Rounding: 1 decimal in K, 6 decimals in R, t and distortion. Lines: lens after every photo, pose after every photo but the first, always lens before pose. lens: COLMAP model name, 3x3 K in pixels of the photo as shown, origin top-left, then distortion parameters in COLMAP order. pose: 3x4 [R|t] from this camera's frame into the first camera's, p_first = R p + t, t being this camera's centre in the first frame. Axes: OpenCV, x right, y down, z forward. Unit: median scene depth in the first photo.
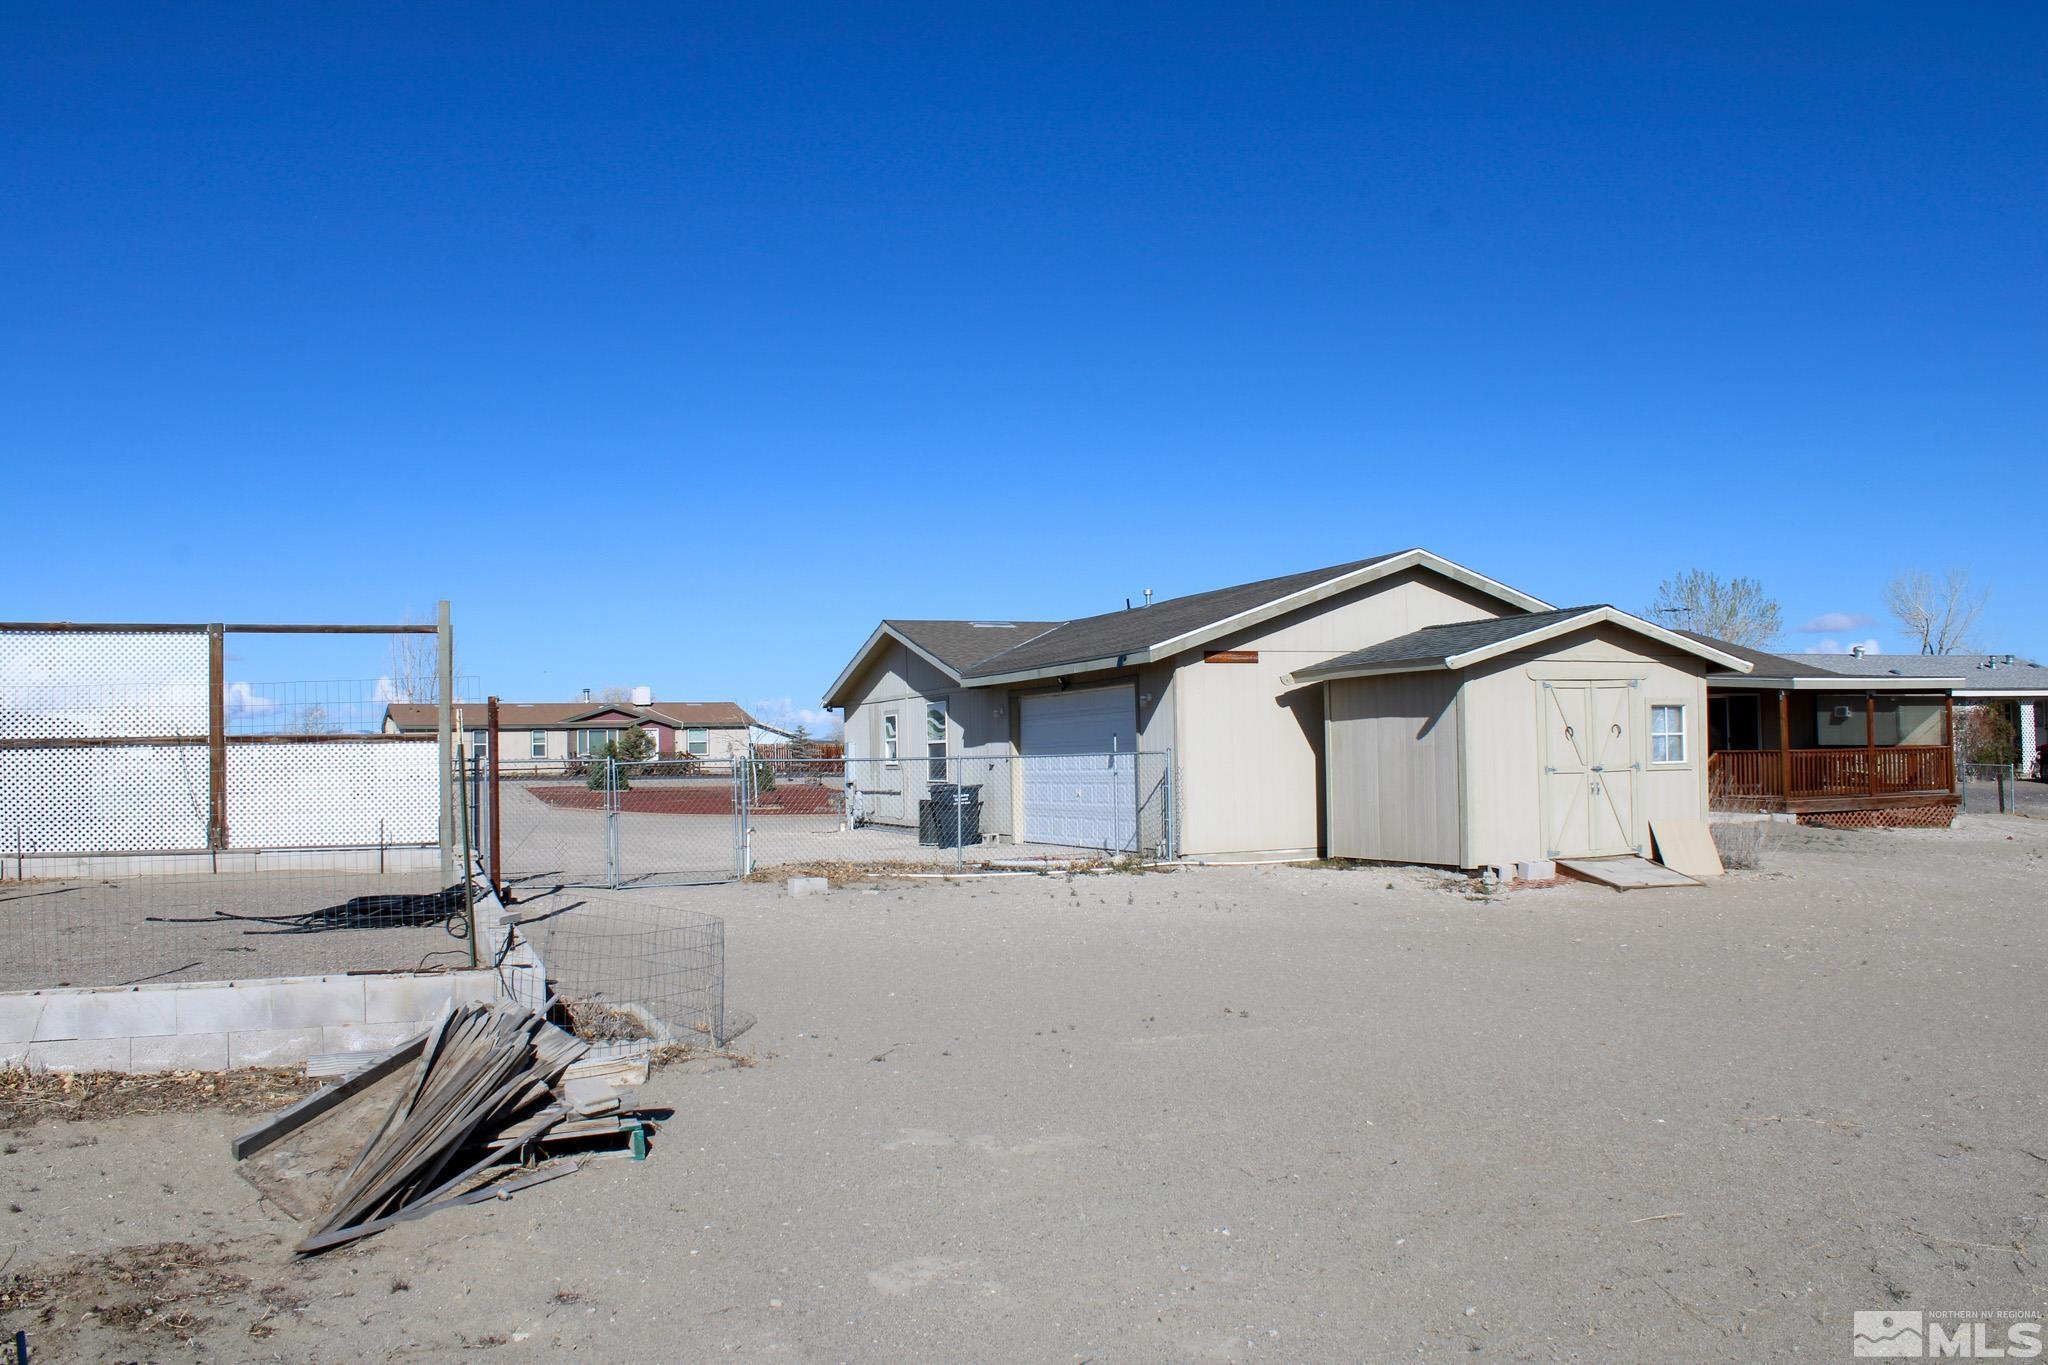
lens RADIAL K [[1701.9, 0, 1034.0], [0, 1701.9, 679.1], [0, 0, 1]] dist [-0.159418, 0.131836]
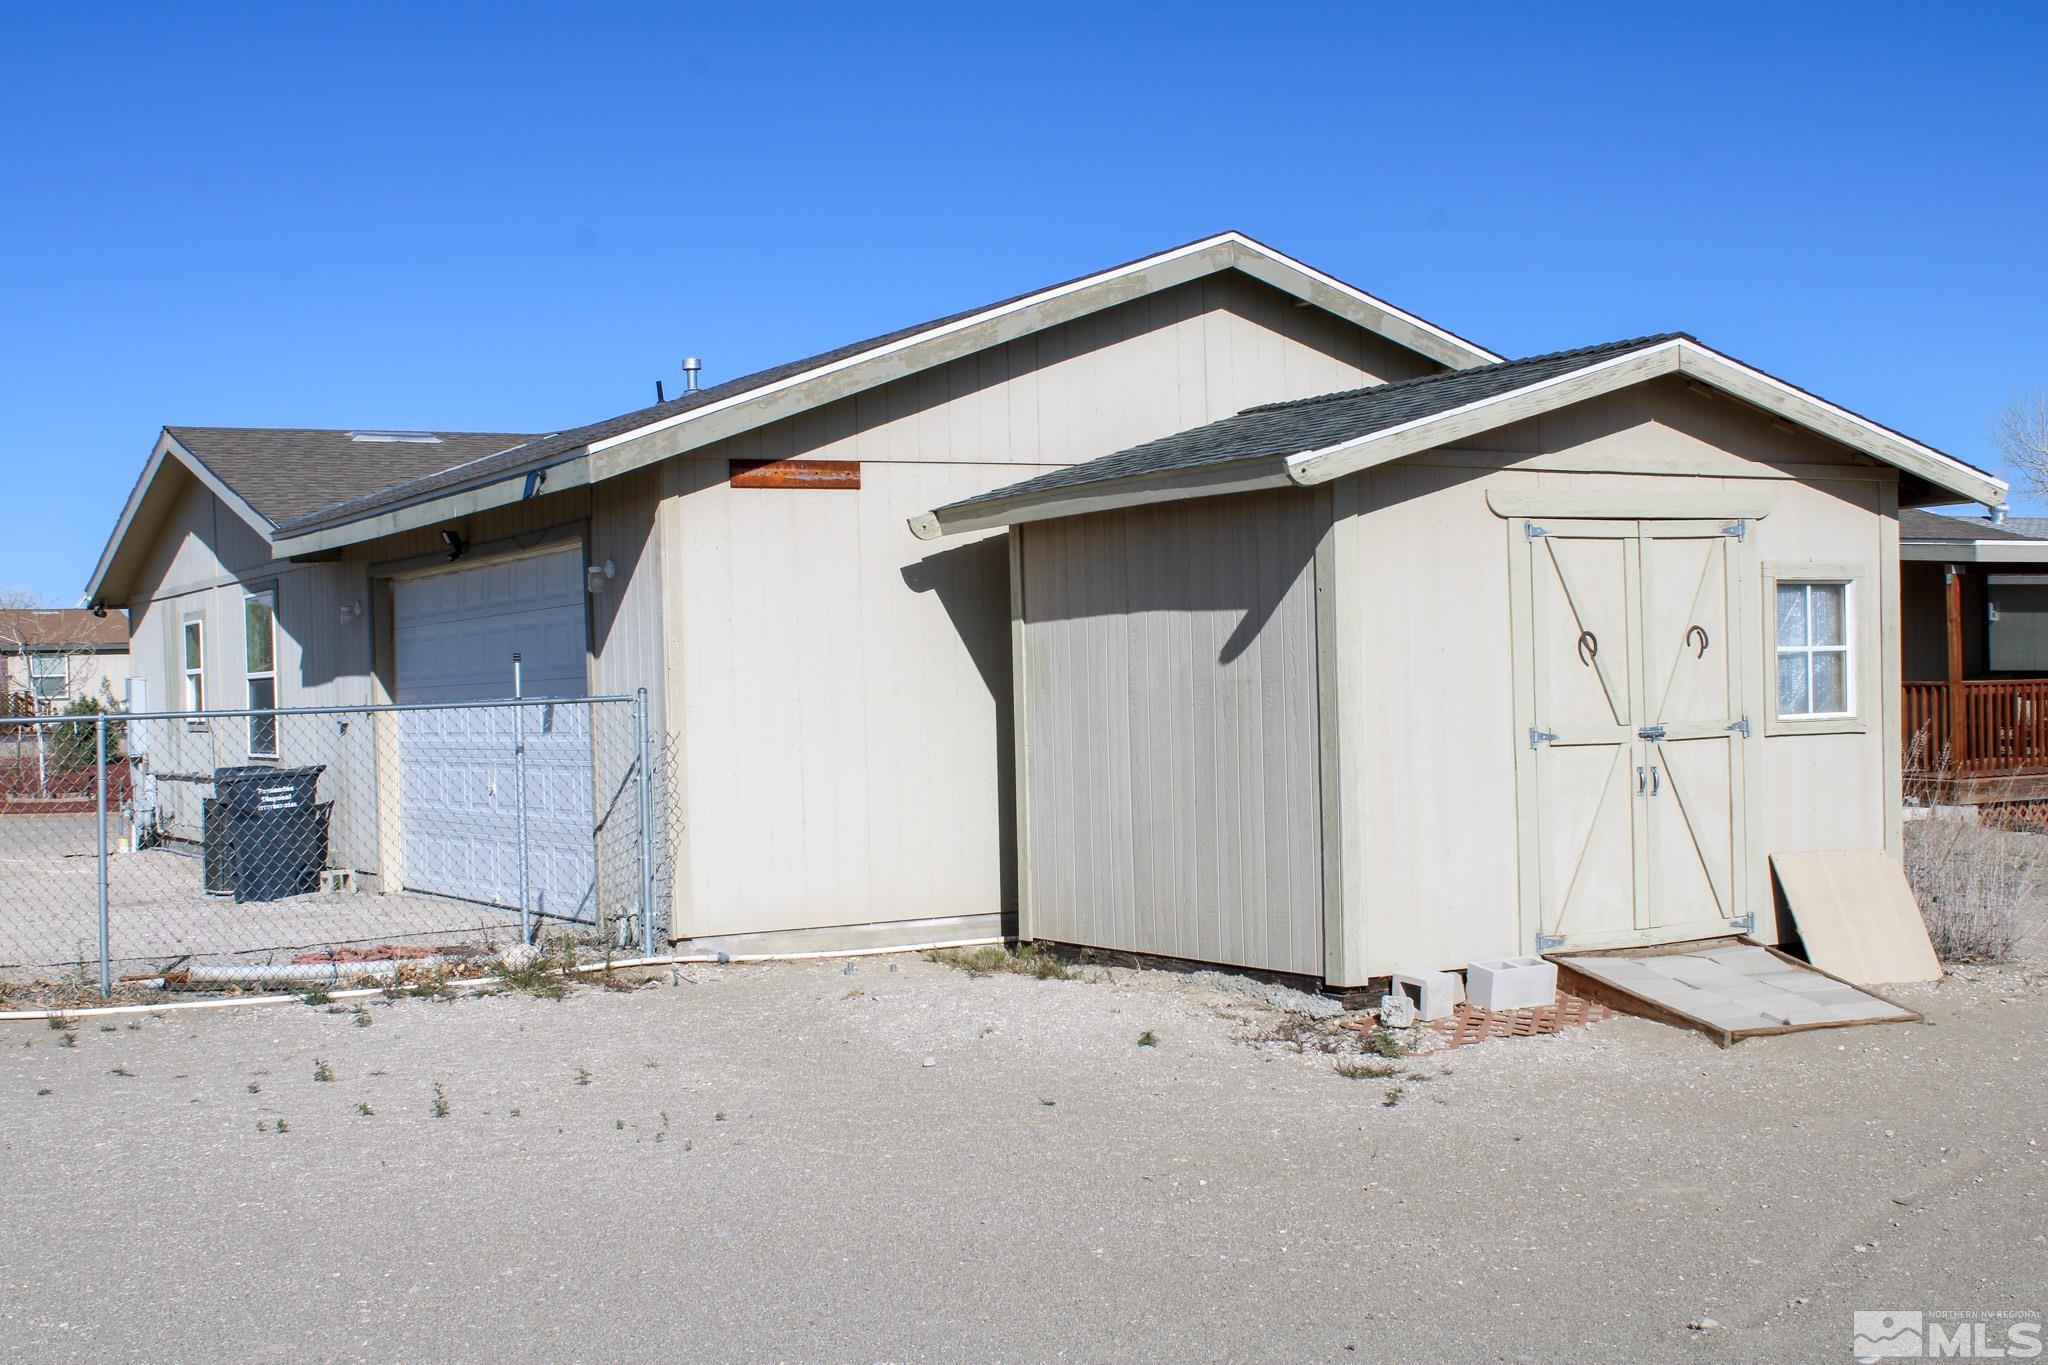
lens RADIAL K [[2576.6, 0, 1019.3], [0, 2576.6, 697.9], [0, 0, 1]] dist [-0.051547, 0.000000]
pose [[0.991693, -0.009294, 0.128291, 0.088611], [0.003101, 0.998824, 0.048385, 0.012093], [-0.128590, -0.047585, 0.990556, 0.347880]]
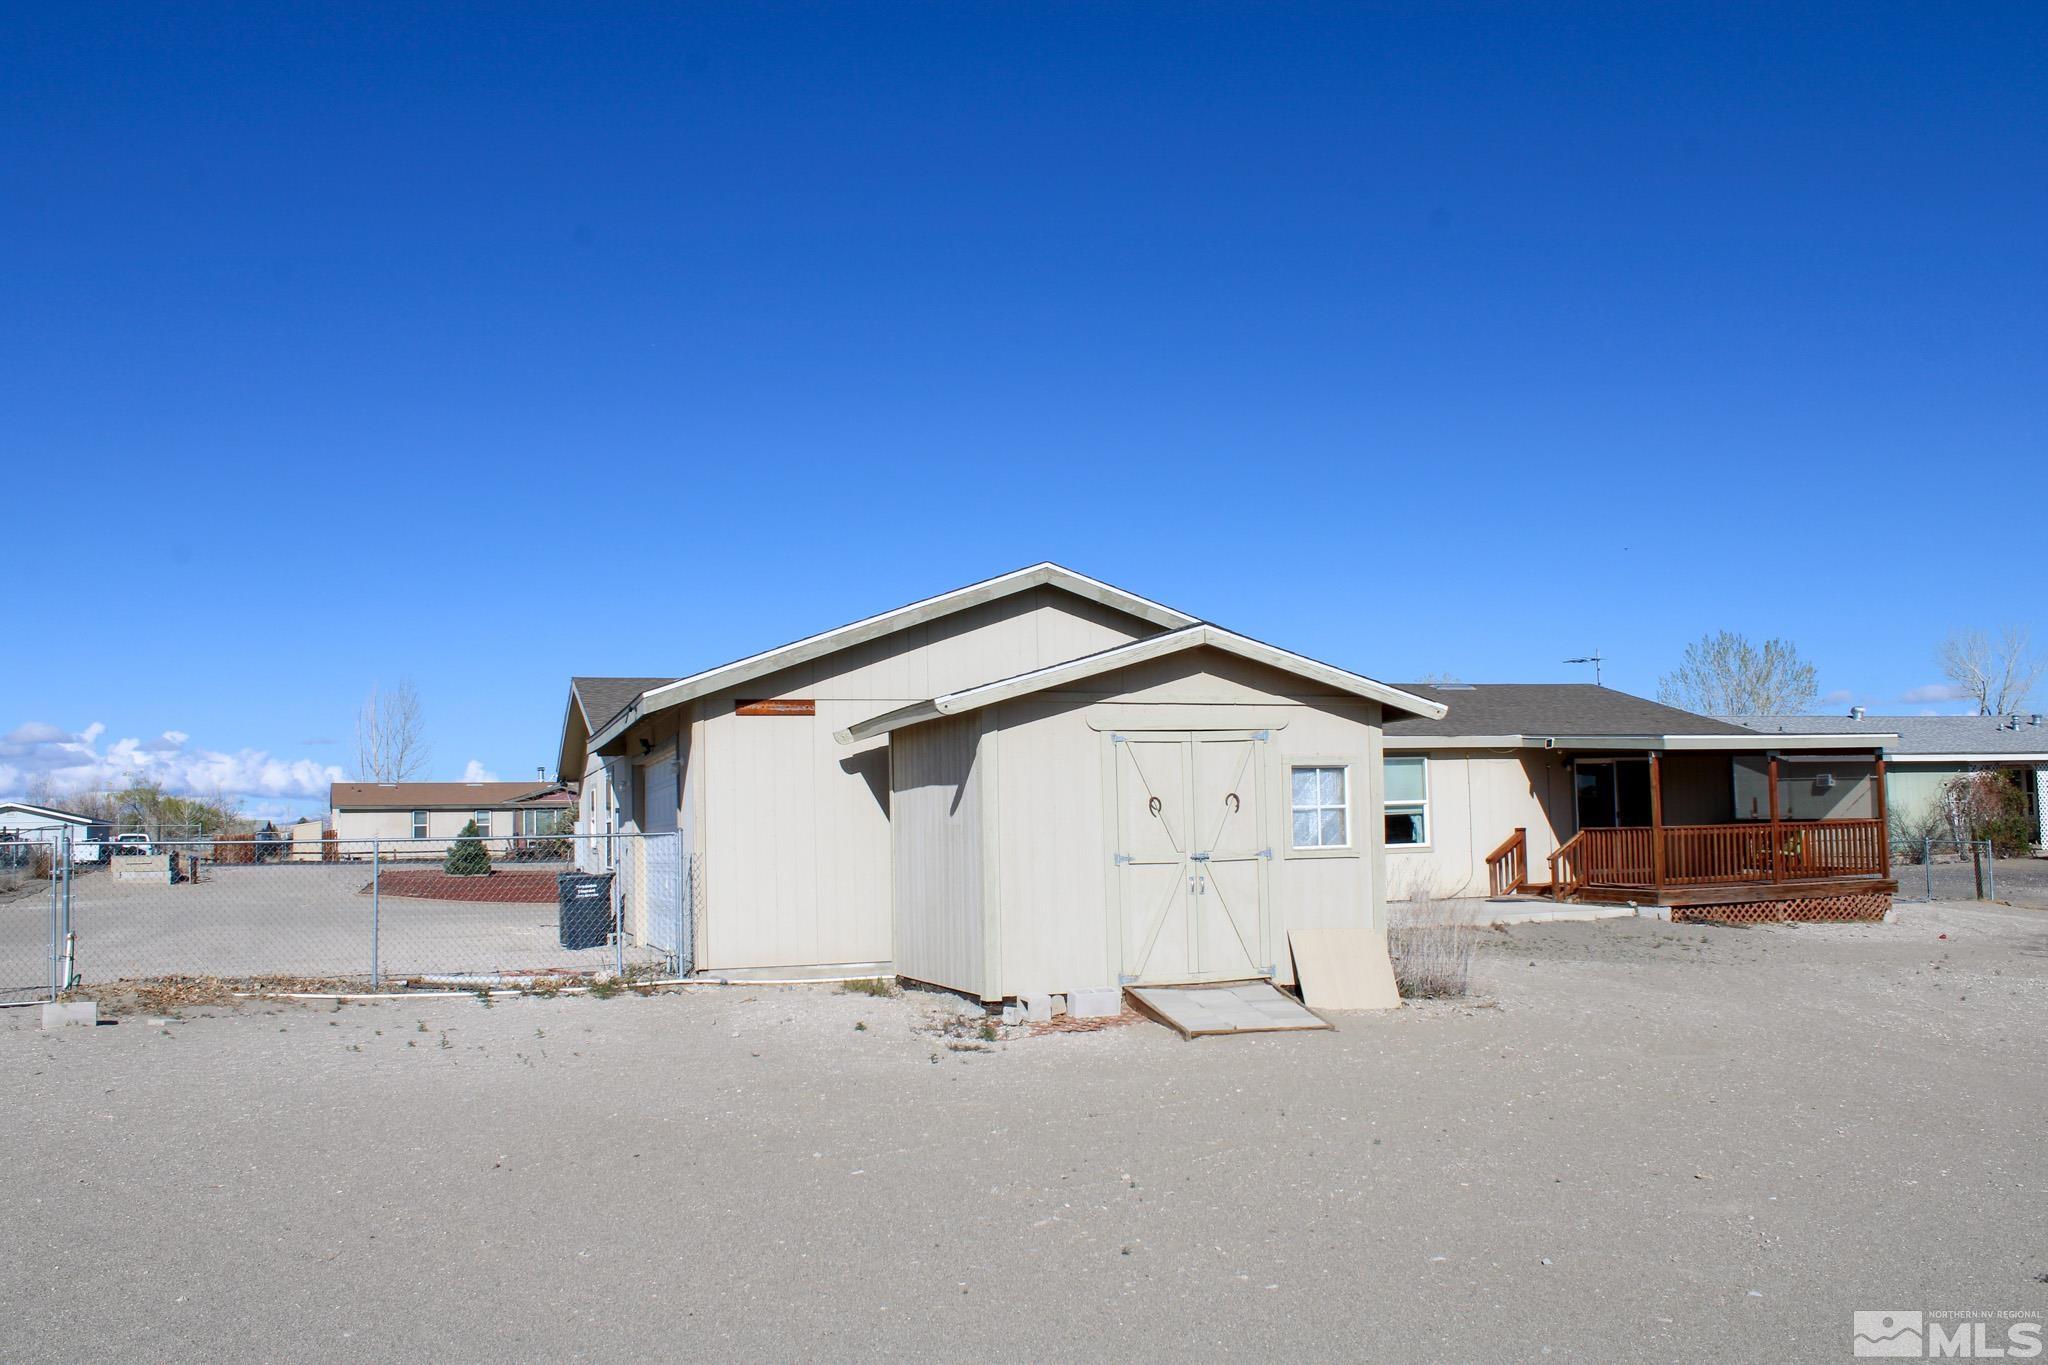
lens RADIAL K [[1701.9, 0, 1026.4], [0, 1701.9, 695.5], [0, 0, 1]] dist [-0.159418, 0.131836]
pose [[0.998641, -0.008801, -0.051370, 0.267602], [0.006891, 0.999282, -0.037255, 0.010613], [0.051661, 0.036850, 0.997985, 0.253295]]
